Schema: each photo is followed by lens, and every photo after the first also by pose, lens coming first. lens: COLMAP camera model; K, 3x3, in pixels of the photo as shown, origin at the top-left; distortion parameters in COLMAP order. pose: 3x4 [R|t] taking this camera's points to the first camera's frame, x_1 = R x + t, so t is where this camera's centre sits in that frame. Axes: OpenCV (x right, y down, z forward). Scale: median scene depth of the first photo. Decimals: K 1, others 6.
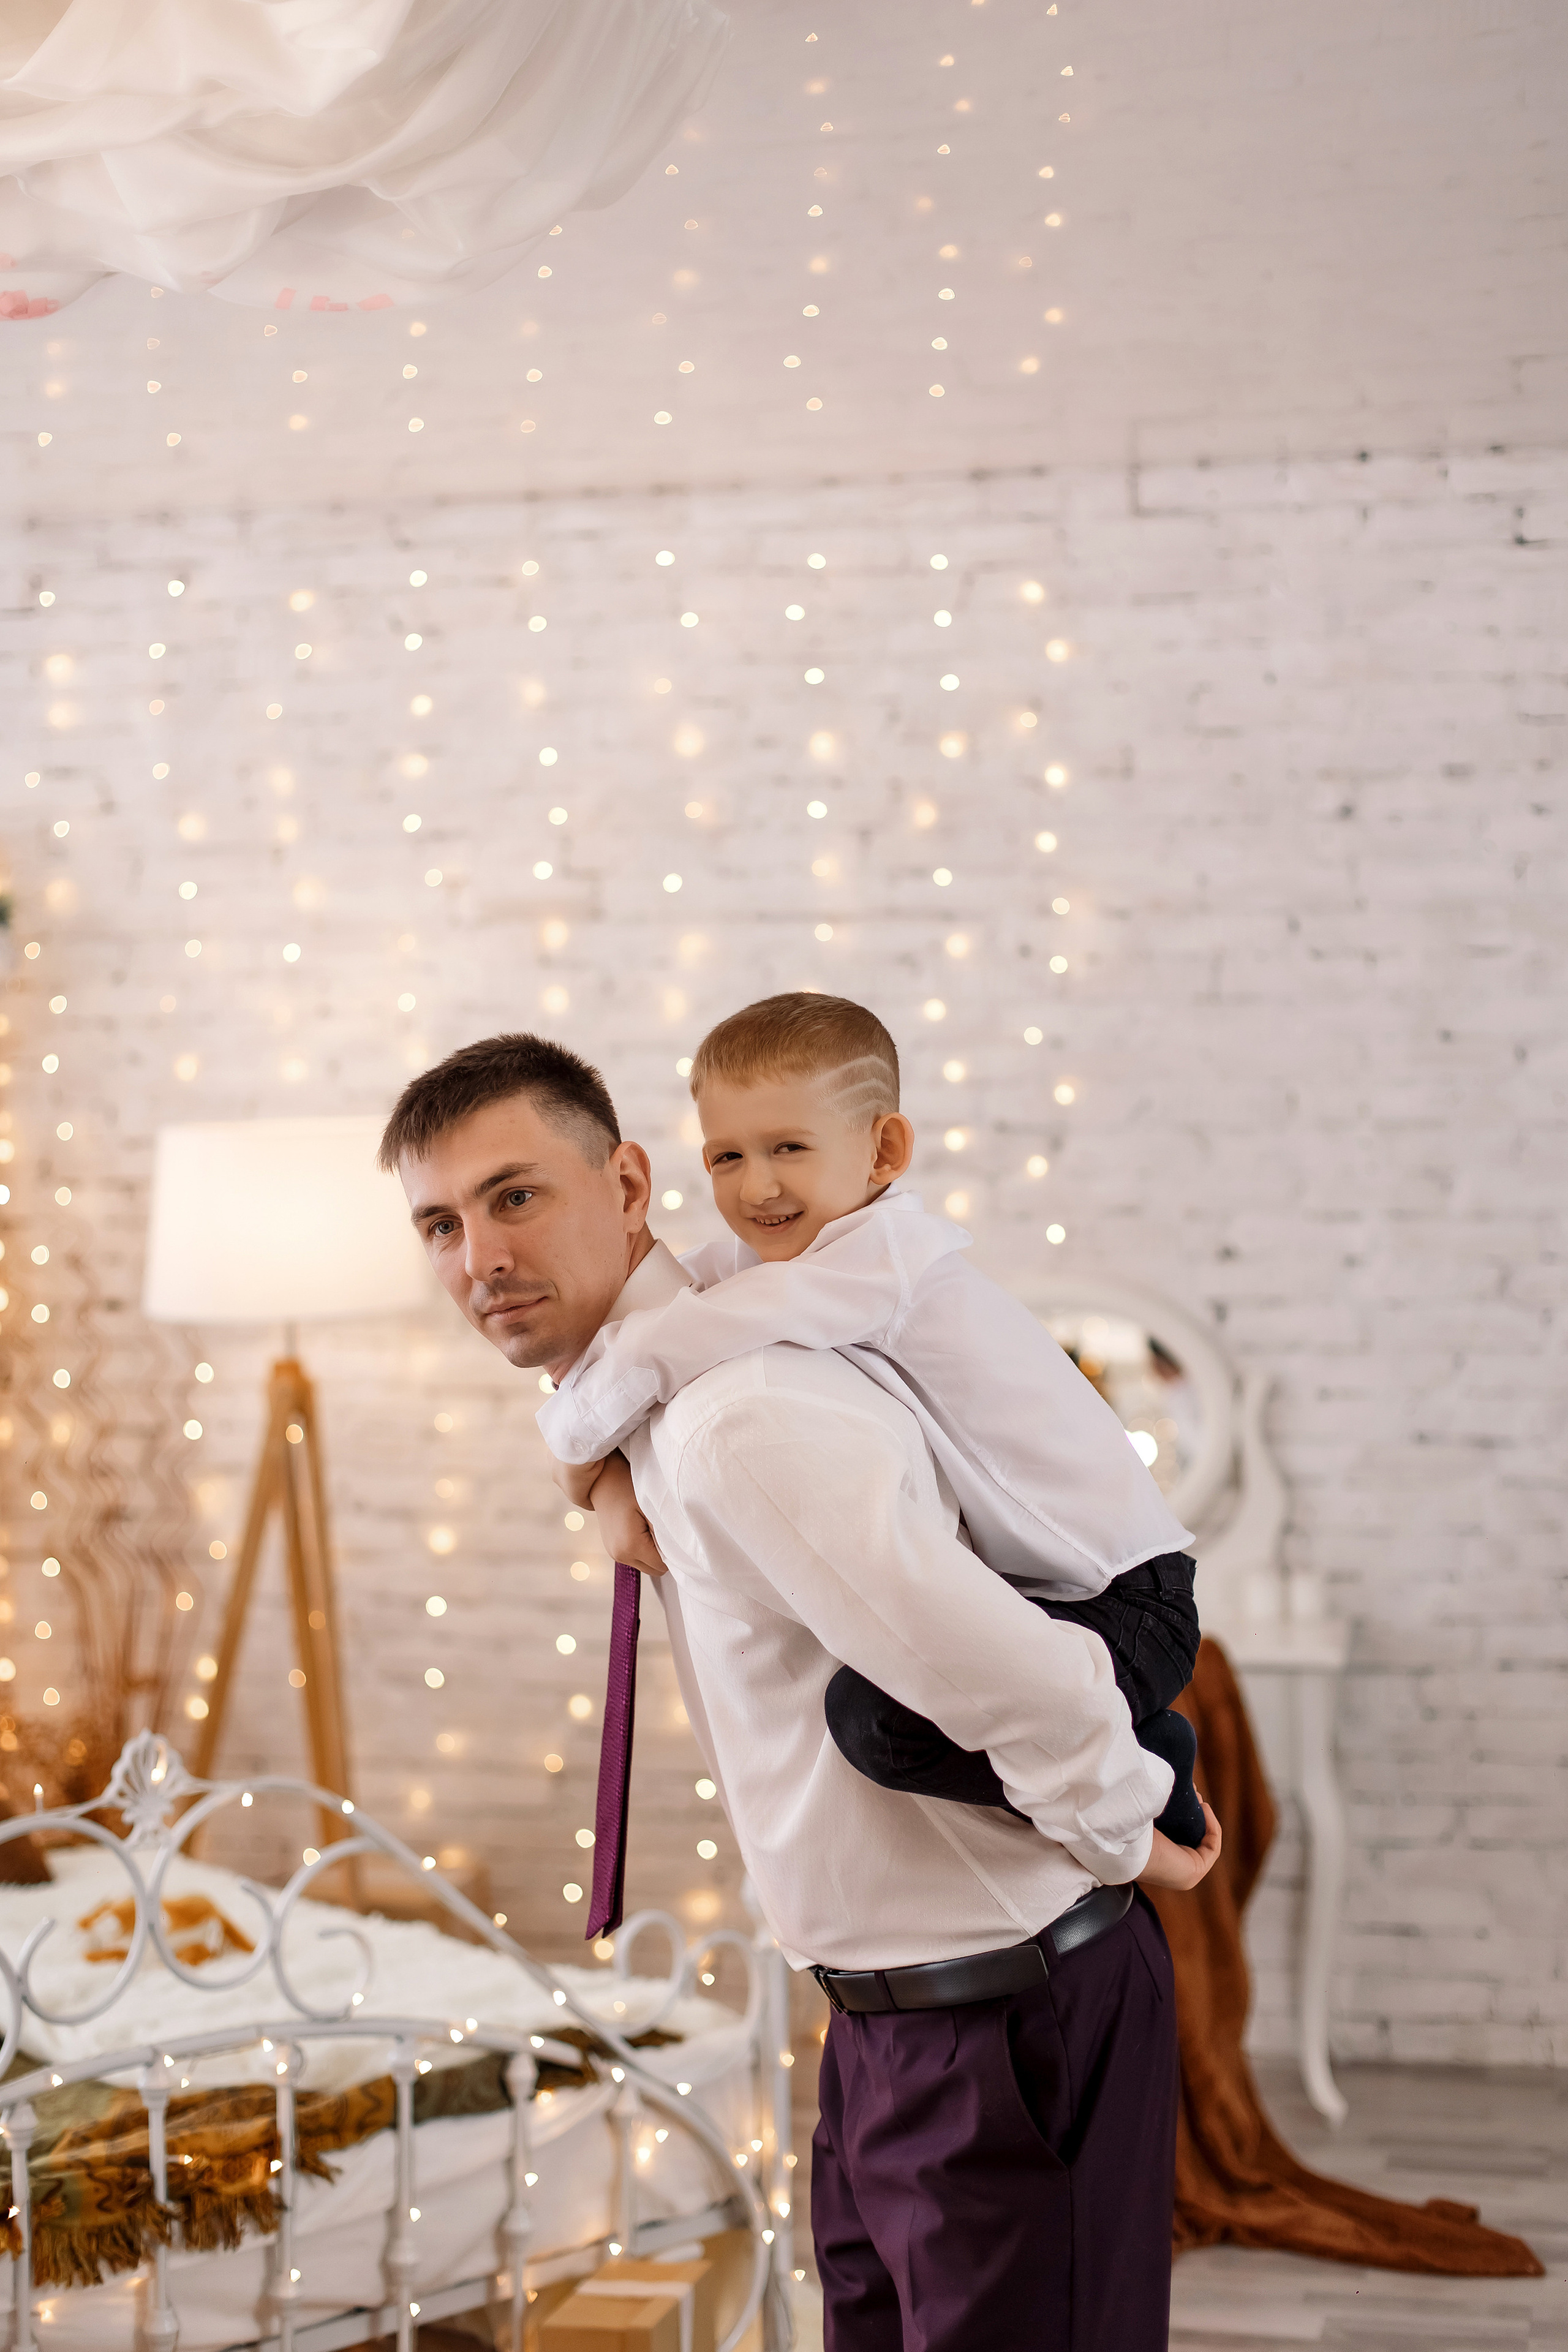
lens RADIAL K [[3405.8, 0, 808.0], [0, 3405.8, 1164.8], [0, 0, 1]] dist [-0.011024, -0.044808]
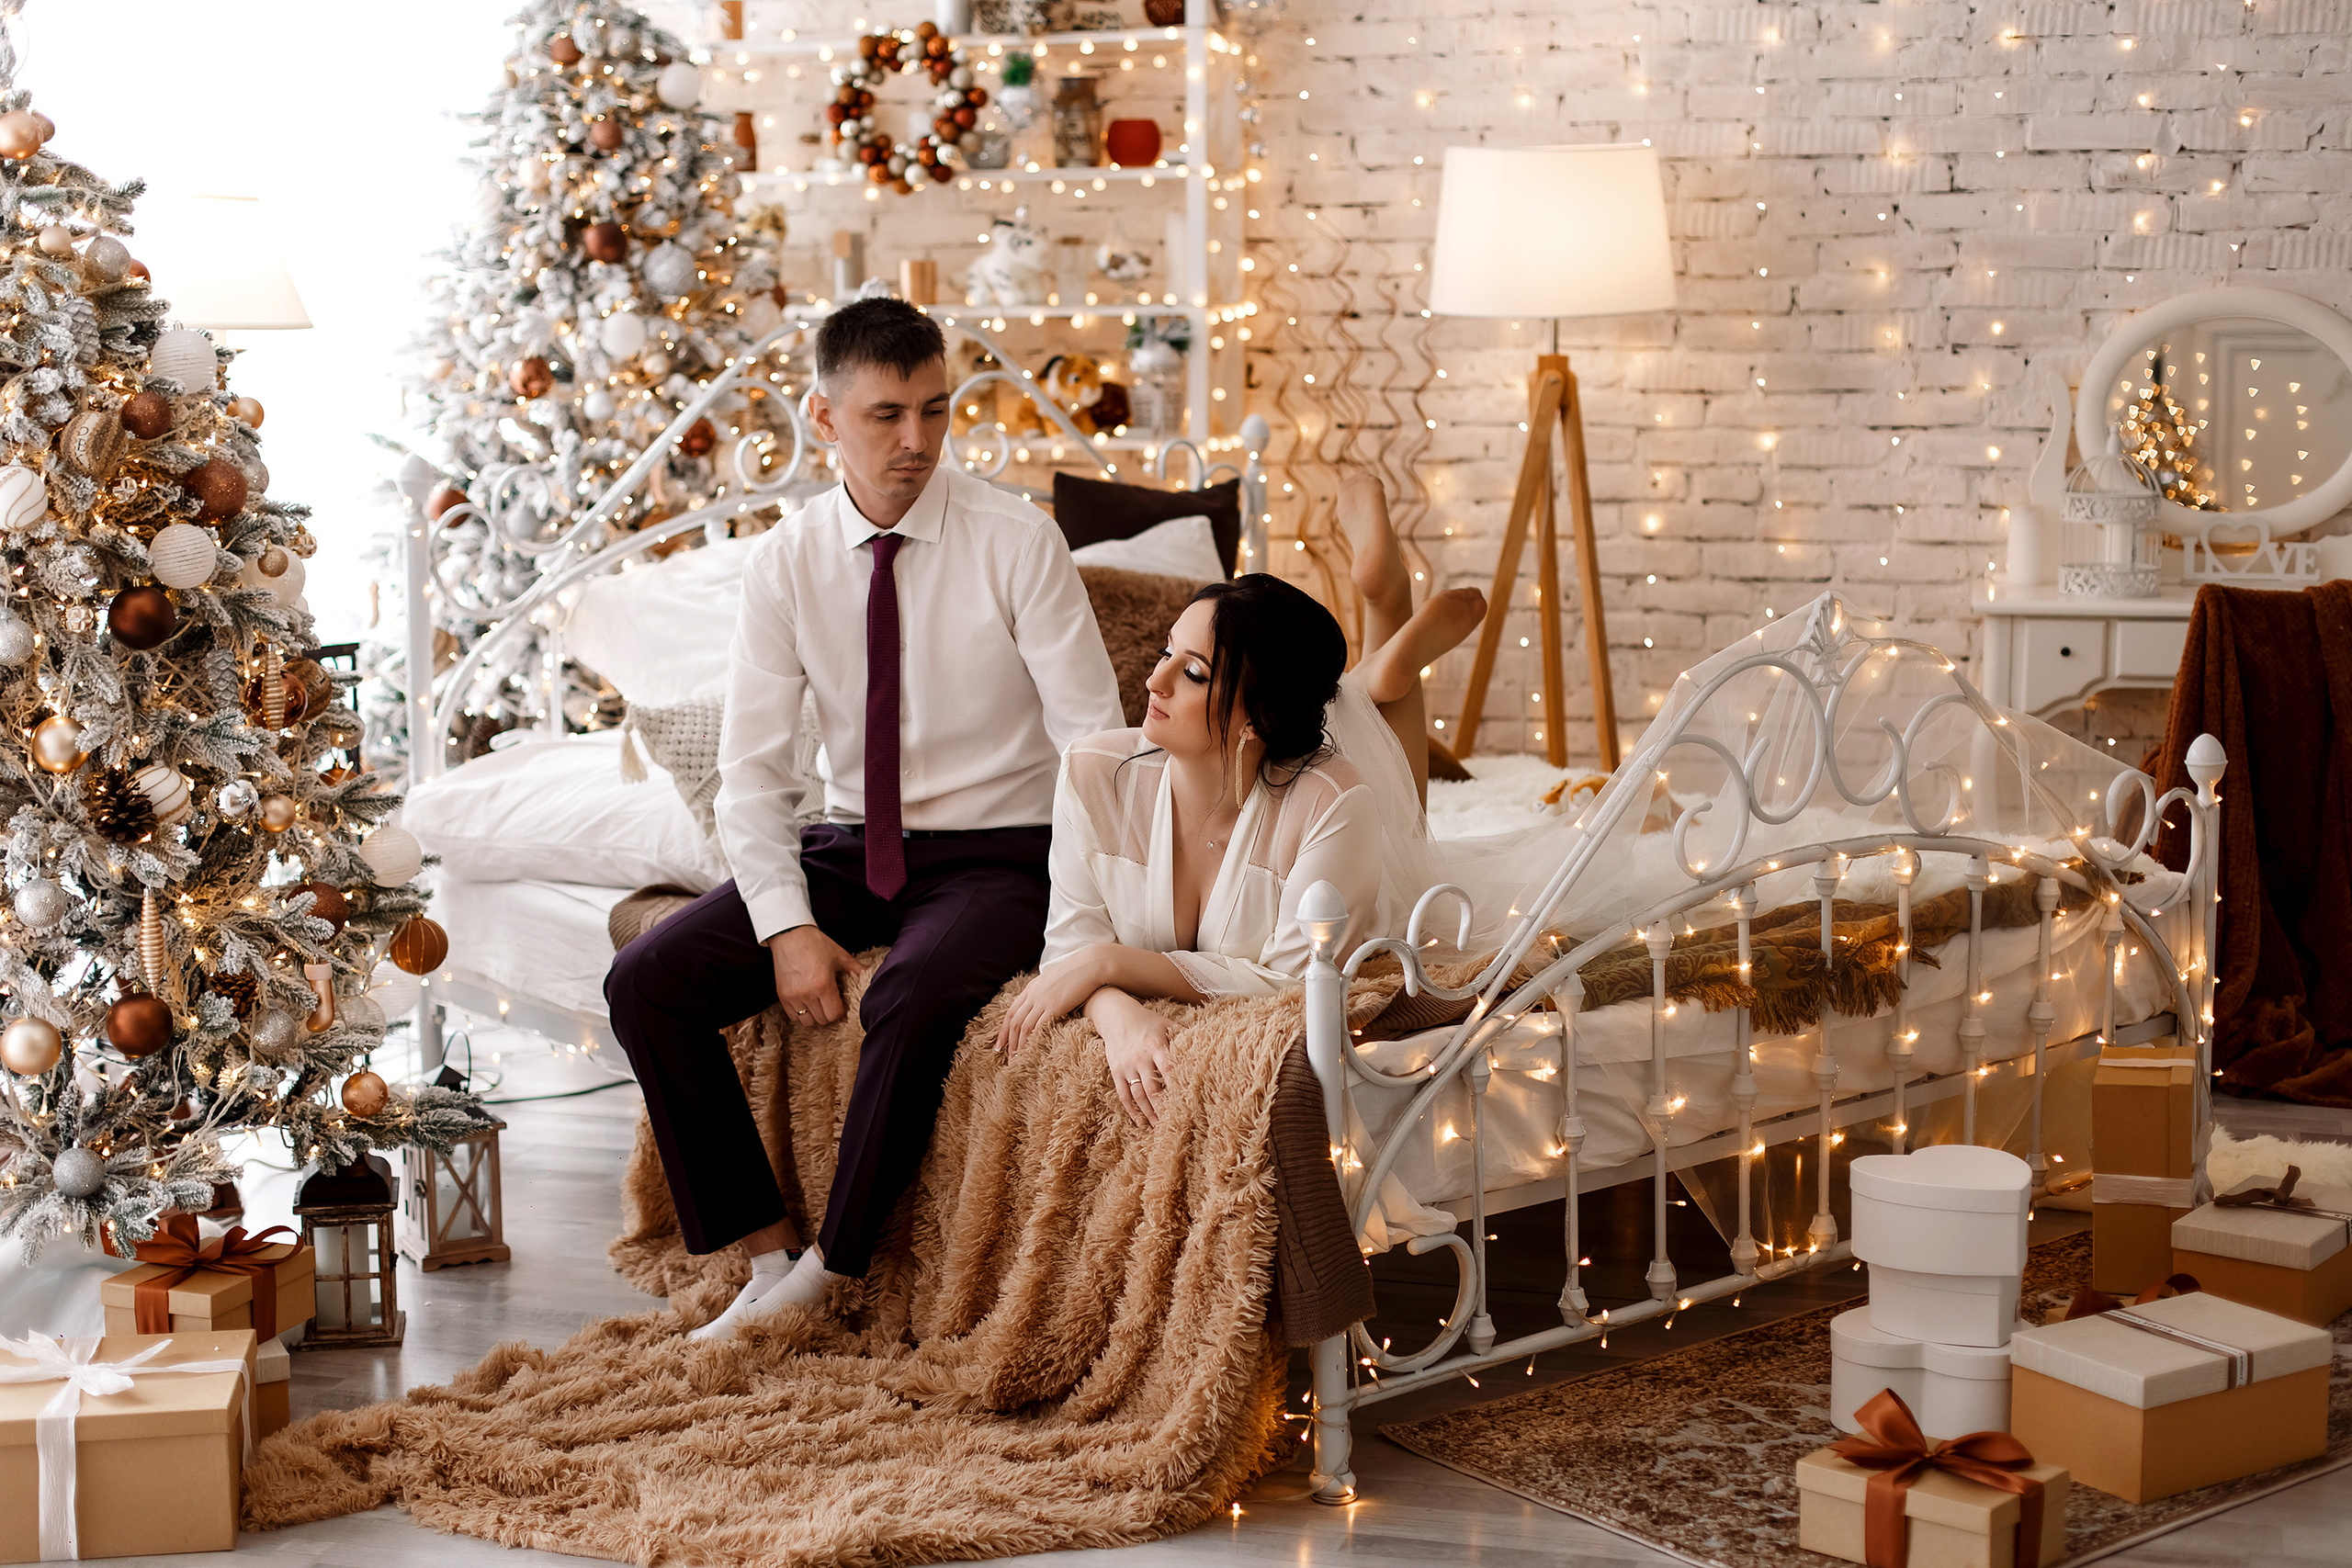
lens RADIAL K [[3475.9, 0, 1176.0], [0, 3475.9, 784.0], [0, 0, 1]] dist [-0.002233, -0.075300]
pose [[0.999213, 0.008246, -0.038808, -0.231103], [-0.002800, 0.990378, 0.138358, 0.038581], [0.039576, -0.138141, 0.989622, -0.169710]]
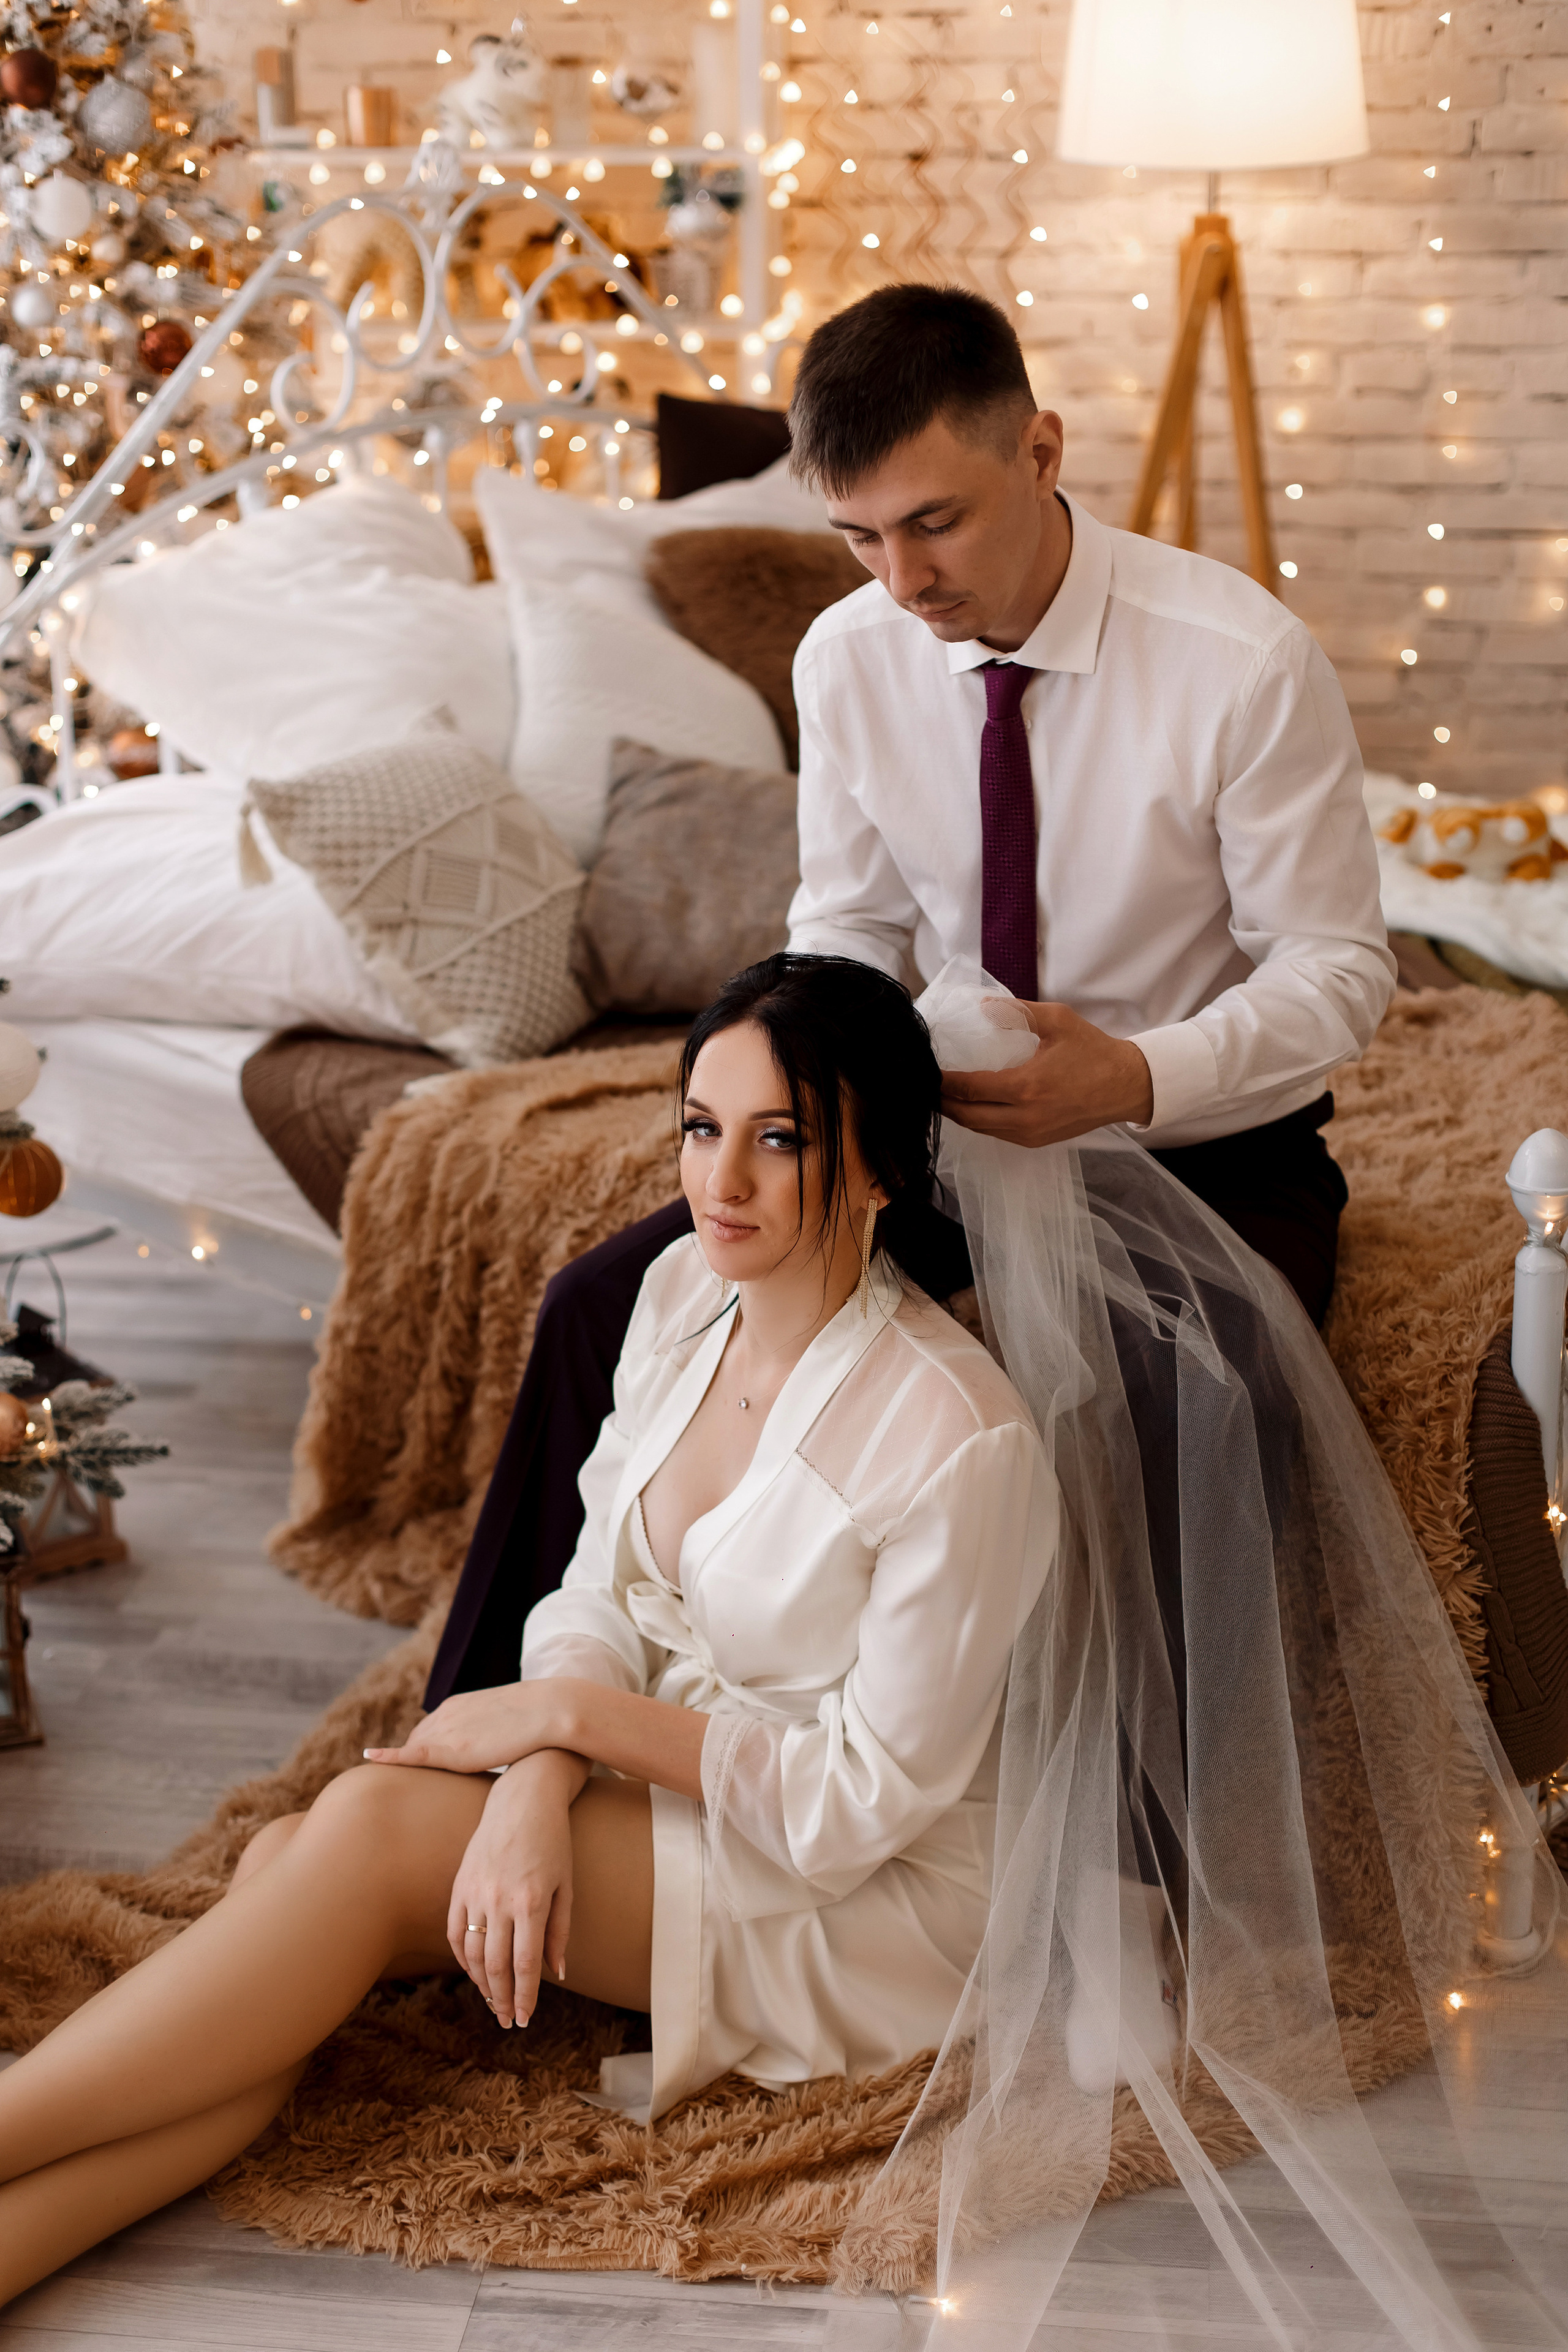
lens RADIAL K [[3416.0, 0, 784.0], [0, 3416.0, 1176.0], [0, 0, 1]] dist [0.003624, -0.091775]
pose [[0.992608, -0.036887, 0.115624, -0.378007], [-0.000950, 0.950302, 0.311327, 0.017504], [-0.121361, -0.309136, 0.943242, 0.082272]]
